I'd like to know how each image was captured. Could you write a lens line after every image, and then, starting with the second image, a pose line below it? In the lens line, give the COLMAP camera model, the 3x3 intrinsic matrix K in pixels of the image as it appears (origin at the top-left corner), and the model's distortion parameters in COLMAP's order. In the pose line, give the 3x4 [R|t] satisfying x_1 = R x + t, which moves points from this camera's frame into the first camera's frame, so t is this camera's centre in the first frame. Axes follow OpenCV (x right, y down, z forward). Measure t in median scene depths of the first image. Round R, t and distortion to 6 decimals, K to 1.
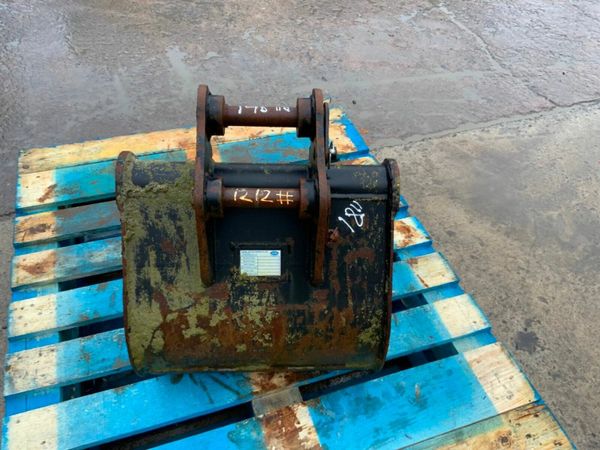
lens RADIAL K [[496.6, 0, 302.4], [0, 496.6, 225.3], [0, 0, 1]] dist [0.052220, -0.110967]
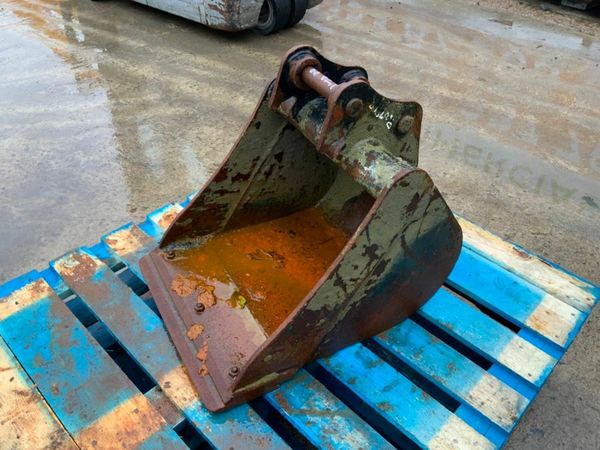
lens RADIAL K [[496.6, 0, 296.1], [0, 496.6, 222.0], [0, 0, 1]] dist [0.052220, -0.110967]
pose [[-0.450174, -0.619976, 0.642630, -0.816636], [0.595095, 0.328256, 0.733559, -0.824686], [-0.665736, 0.712655, 0.221172, 0.829593]]
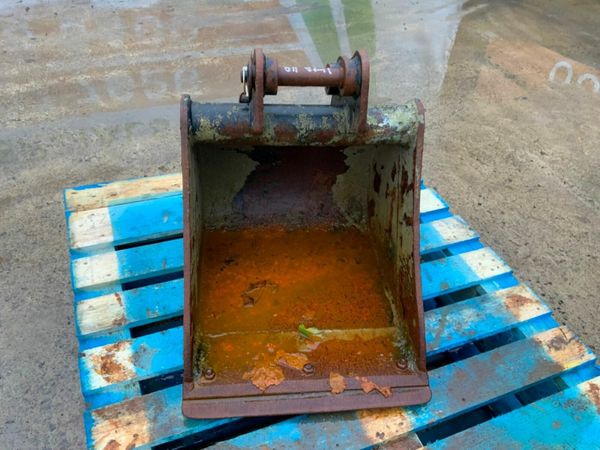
lens RADIAL K [[496.6, 0, 298.6], [0, 496.6, 226.0], [0, 0, 1]] dist [0.052220, -0.110967]
pose [[-0.991078, -0.056946, -0.120503, 0.042930], [-0.123663, 0.055666, 0.990762, -1.054576], [-0.049712, 0.996824, -0.062212, 1.144874]]
